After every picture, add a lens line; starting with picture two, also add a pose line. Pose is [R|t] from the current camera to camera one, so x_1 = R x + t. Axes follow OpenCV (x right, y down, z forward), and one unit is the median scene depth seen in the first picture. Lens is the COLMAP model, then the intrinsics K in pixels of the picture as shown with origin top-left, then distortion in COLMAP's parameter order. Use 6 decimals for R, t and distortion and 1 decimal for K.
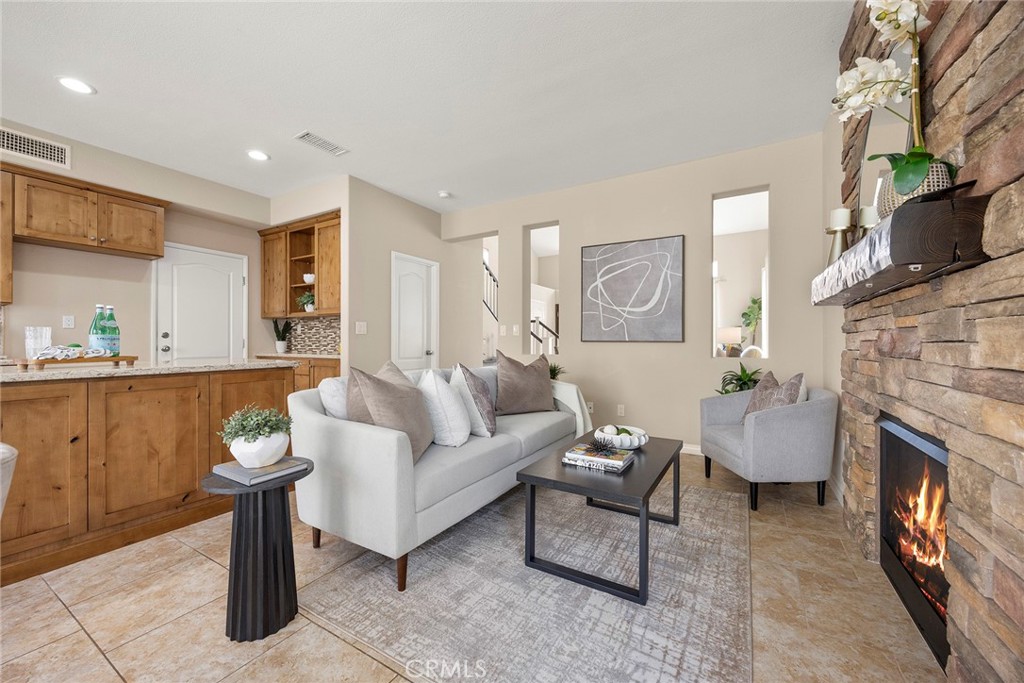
lens RADIAL K [[398.2, 0, 506.5], [0, 398.2, 346.8], [0, 0, 1]] dist [0.007299, -0.000735]
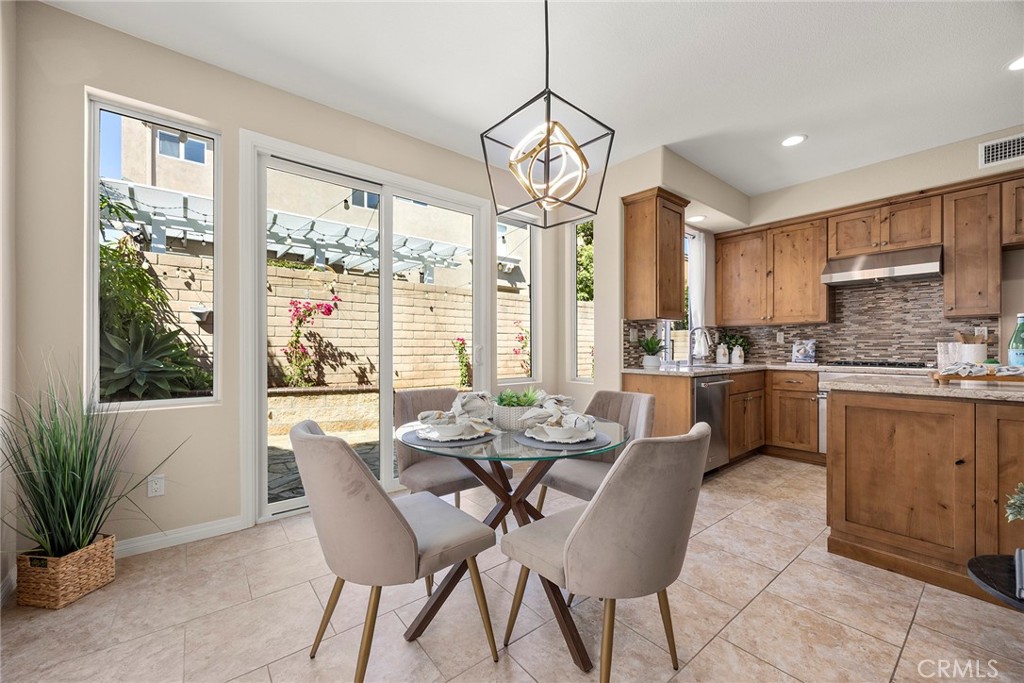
lens RADIAL K [[398.2, 0, 510.8], [0, 398.2, 349.2], [0, 0, 1]] dist [0.007299, -0.000735]
pose [[-0.326246, 0.002771, -0.945281, 0.084214], [-0.010279, 0.999926, 0.006478, -0.015575], [0.945229, 0.011830, -0.326193, 0.162602]]
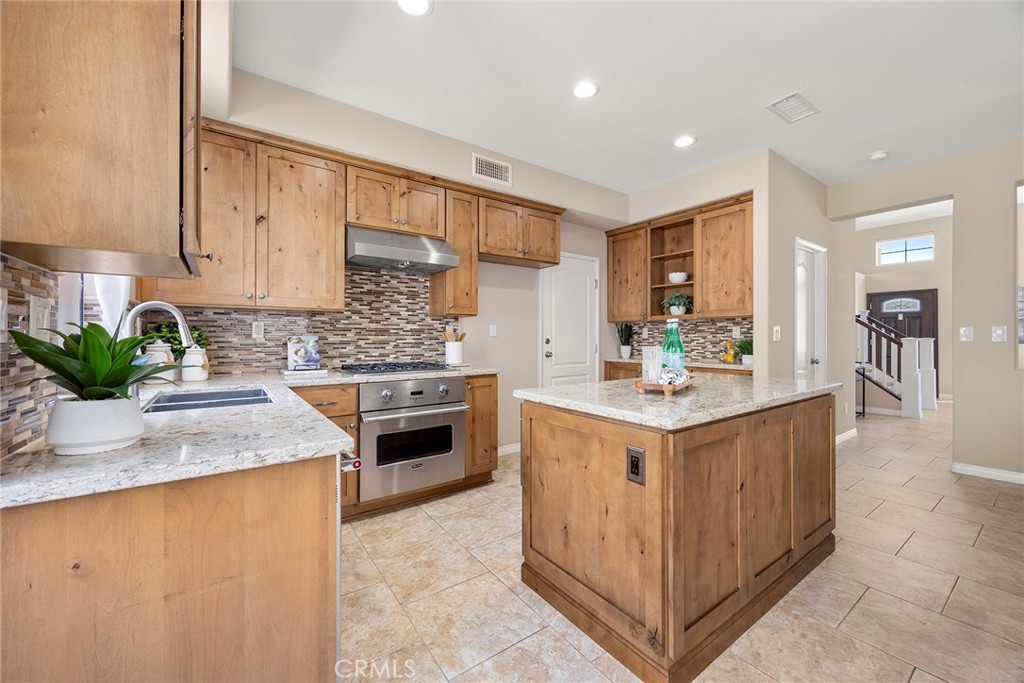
lens RADIAL K [[398.2, 0, 491.0], [0, 398.2, 332.7], [0, 0, 1]] dist [0.007299, -0.000735]
pose [[0.924070, -0.007472, -0.382151, -0.663018], [-0.001007, 0.999758, -0.021983, -0.032408], [0.382222, 0.020699, 0.923839, 0.020234]]
